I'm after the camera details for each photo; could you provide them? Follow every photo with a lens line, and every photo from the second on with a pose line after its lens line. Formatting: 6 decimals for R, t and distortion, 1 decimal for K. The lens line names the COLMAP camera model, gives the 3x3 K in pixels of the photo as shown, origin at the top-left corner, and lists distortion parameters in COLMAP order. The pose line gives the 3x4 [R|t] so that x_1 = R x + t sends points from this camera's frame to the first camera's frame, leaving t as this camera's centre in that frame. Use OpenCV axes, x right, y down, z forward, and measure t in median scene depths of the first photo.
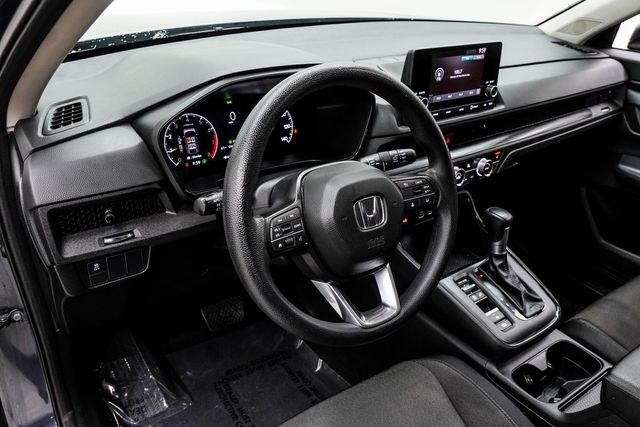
lens RADIAL K [[544.7, 0, 318.6], [0, 544.7, 216.7], [0, 0, 1]] dist [-0.039618, -0.007017]
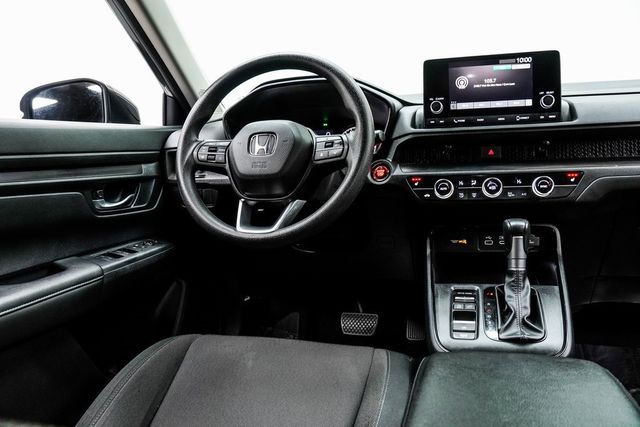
lens RADIAL K [[481.5, 0, 323.9], [0, 481.5, 210.4], [0, 0, 1]] dist [-0.083394, 0.009278]
pose [[0.597697, 0.027997, -0.801233, 0.849043], [-0.306216, 0.931592, -0.195876, 0.245451], [0.740939, 0.362425, 0.565383, 0.381365]]
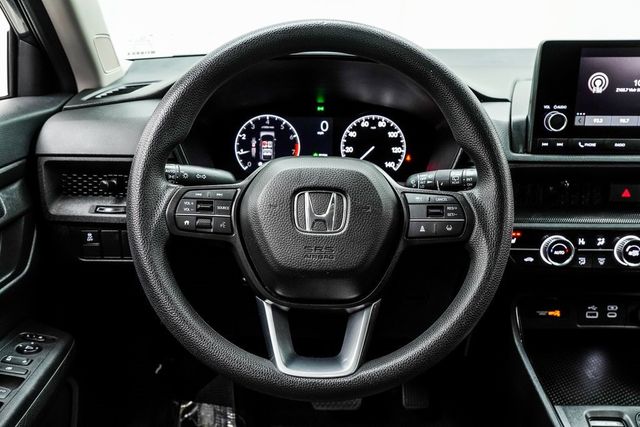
lens RADIAL K [[640.5, 0, 318.8], [0, 640.5, 211.4], [0, 0, 1]] dist [0.053987, 0.000000]
pose [[0.808068, 0.129158, -0.574756, 0.439391], [-0.249447, 0.958901, -0.135224, 0.081198], [0.533668, 0.252642, 0.807075, 0.234264]]
